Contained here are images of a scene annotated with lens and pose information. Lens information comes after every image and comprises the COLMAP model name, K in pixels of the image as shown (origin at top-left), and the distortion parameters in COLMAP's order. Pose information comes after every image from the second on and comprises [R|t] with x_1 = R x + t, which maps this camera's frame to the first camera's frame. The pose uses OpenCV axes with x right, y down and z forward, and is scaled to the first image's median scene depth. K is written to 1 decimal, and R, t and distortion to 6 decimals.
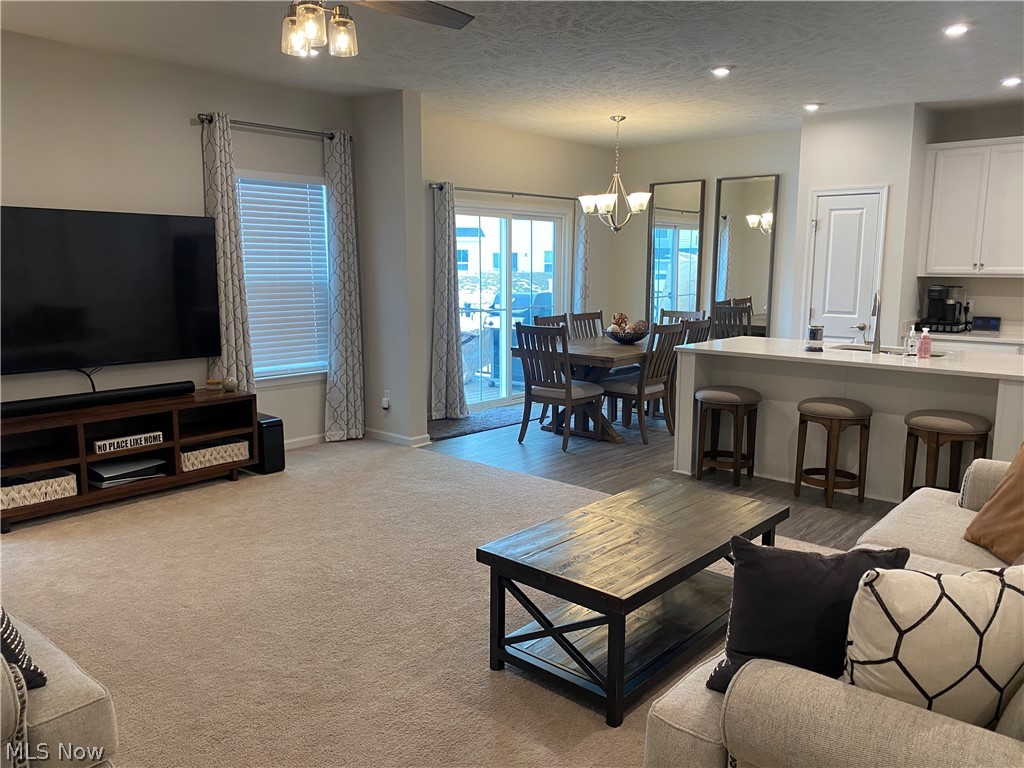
lens RADIAL K [[761.1, 0, 512.0], [0, 761.1, 384.0], [0, 0, 1]] dist [0.002187, -0.049489]
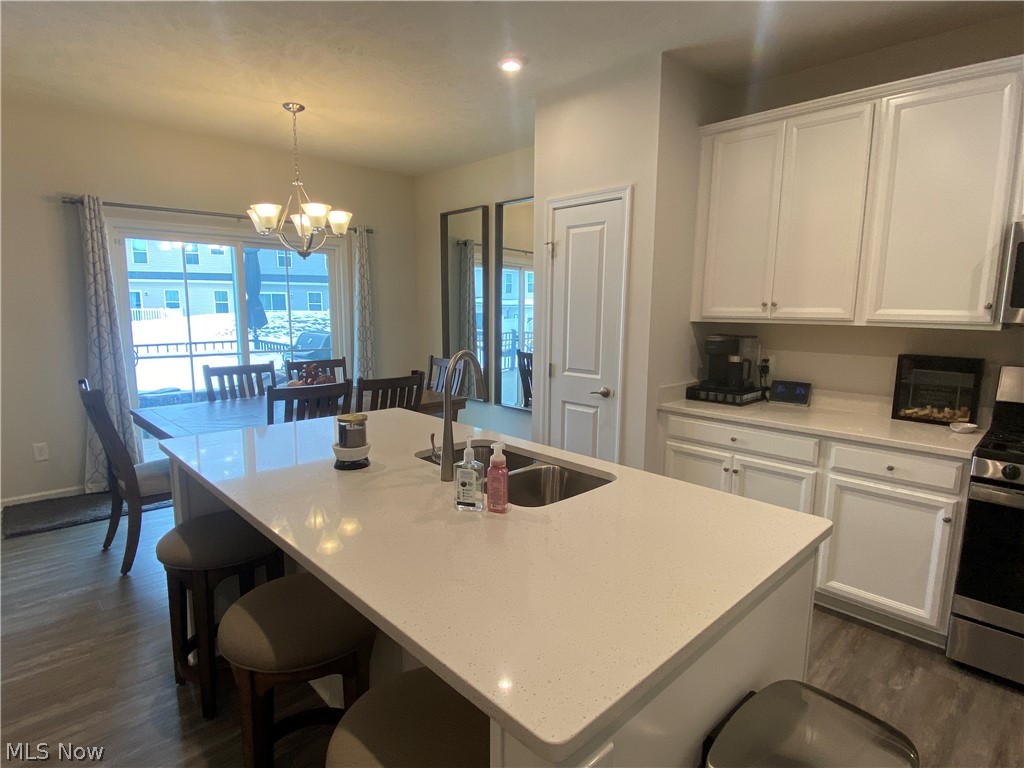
lens RADIAL K [[540.2, 0, 512.0], [0, 540.2, 384.0], [0, 0, 1]] dist [-0.004218, -0.002285]
pose [[0.997815, 0.019017, -0.063281, 0.424162], [-0.019973, 0.999695, -0.014522, -0.077474], [0.062985, 0.015754, 0.997890, 0.519416]]
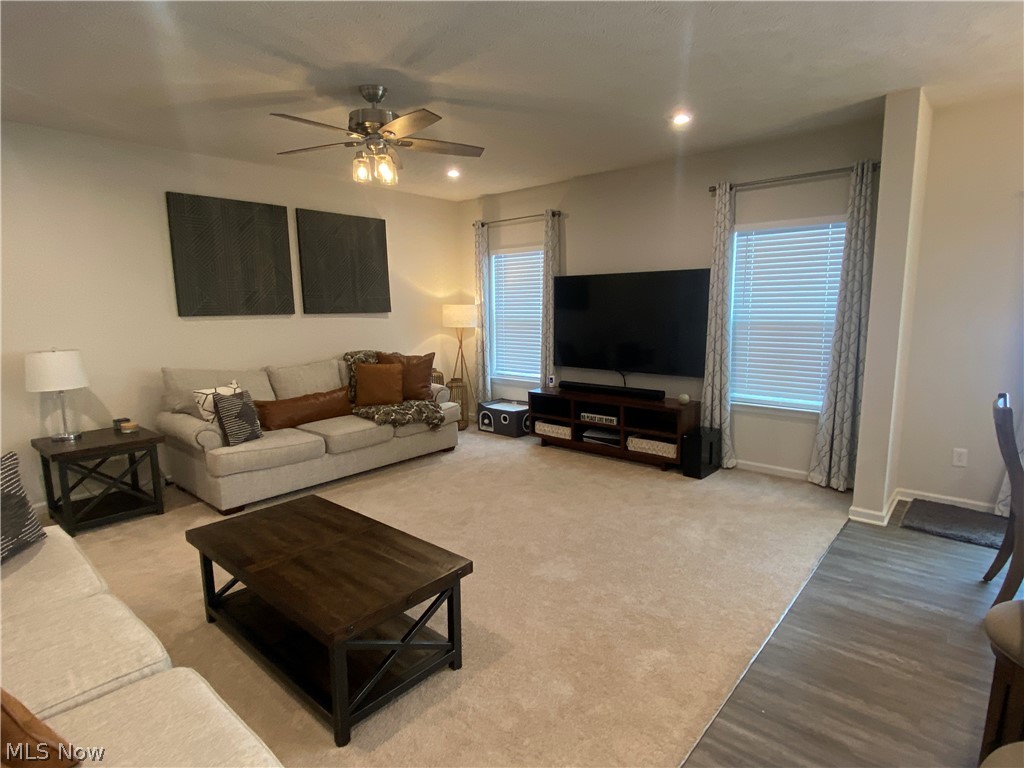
lens RADIAL K [[540.2, 0, 512.0], [0, 540.2, 384.0], [0, 0, 1]] dist [-0.004218, -0.002285]
pose [[0.012895, 0.144806, -0.989376, 0.435078], [-0.146163, 0.979103, 0.141397, -0.092539], [0.989176, 0.142787, 0.033791, 0.568186]]
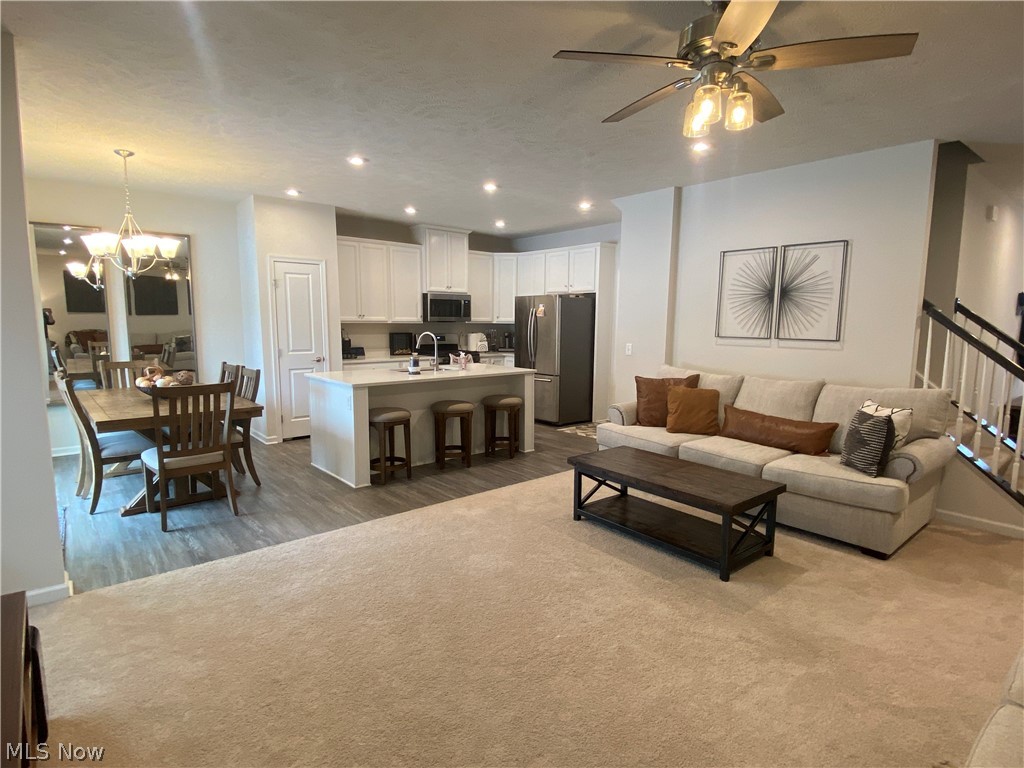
lens RADIAL K [[534.8, 0, 512.0], [0, 534.8, 384.0], [0, 0, 1]] dist [0.002481, -0.000110]
pose [[0.132729, -0.118807, 0.984006, -0.482338], [0.146725, 0.984207, 0.099040, -0.079660], [-0.980232, 0.131233, 0.148065, 0.535973]]
